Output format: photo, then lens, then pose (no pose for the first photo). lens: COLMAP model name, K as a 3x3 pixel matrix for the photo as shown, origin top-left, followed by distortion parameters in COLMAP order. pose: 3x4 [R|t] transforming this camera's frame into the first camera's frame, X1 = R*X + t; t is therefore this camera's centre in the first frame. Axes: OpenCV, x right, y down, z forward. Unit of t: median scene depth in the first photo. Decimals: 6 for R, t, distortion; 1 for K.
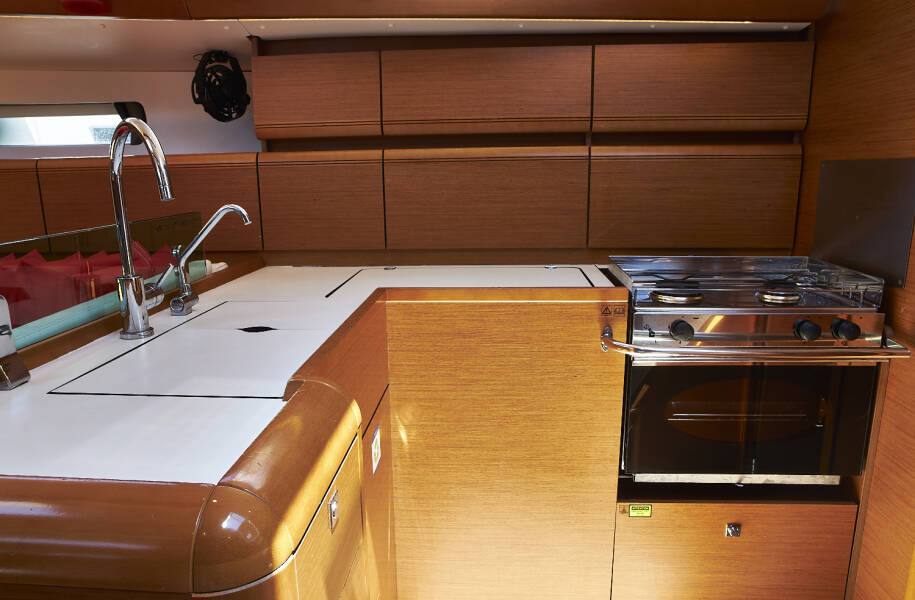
lens RADIAL K [[614.8, 0, 457.1], [0, 614.8, 299.0], [0, 0, 1]] dist [-0.008946, -0.001485]
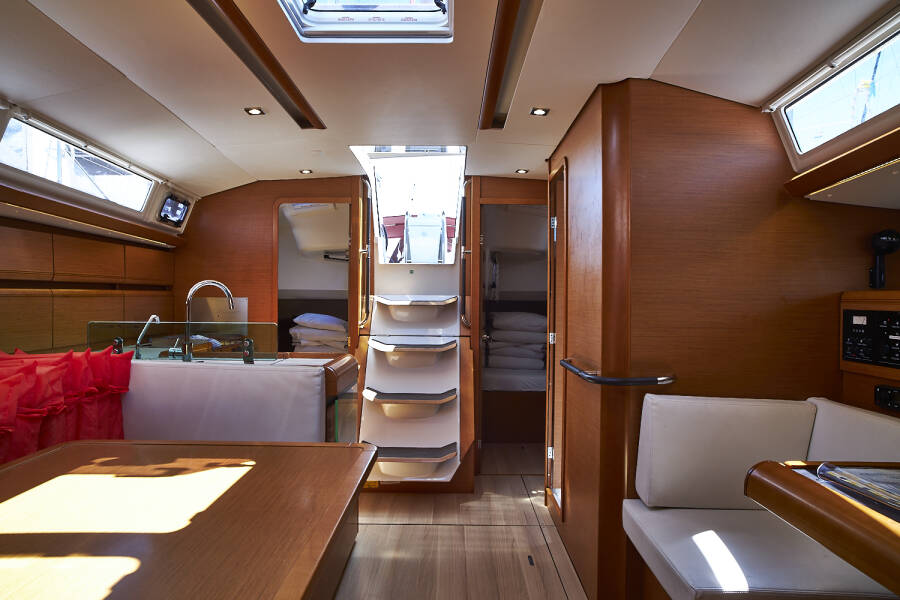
lens RADIAL K [[553.0, 0, 449.1], [0, 553.0, 301.7], [0, 0, 1]] dist [-0.043699, -0.001240]
pose [[-0.060809, 0.005393, 0.998135, -1.720155], [0.222145, 0.974979, 0.008266, 0.022026], [-0.973116, 0.222233, -0.060485, 0.040978]]
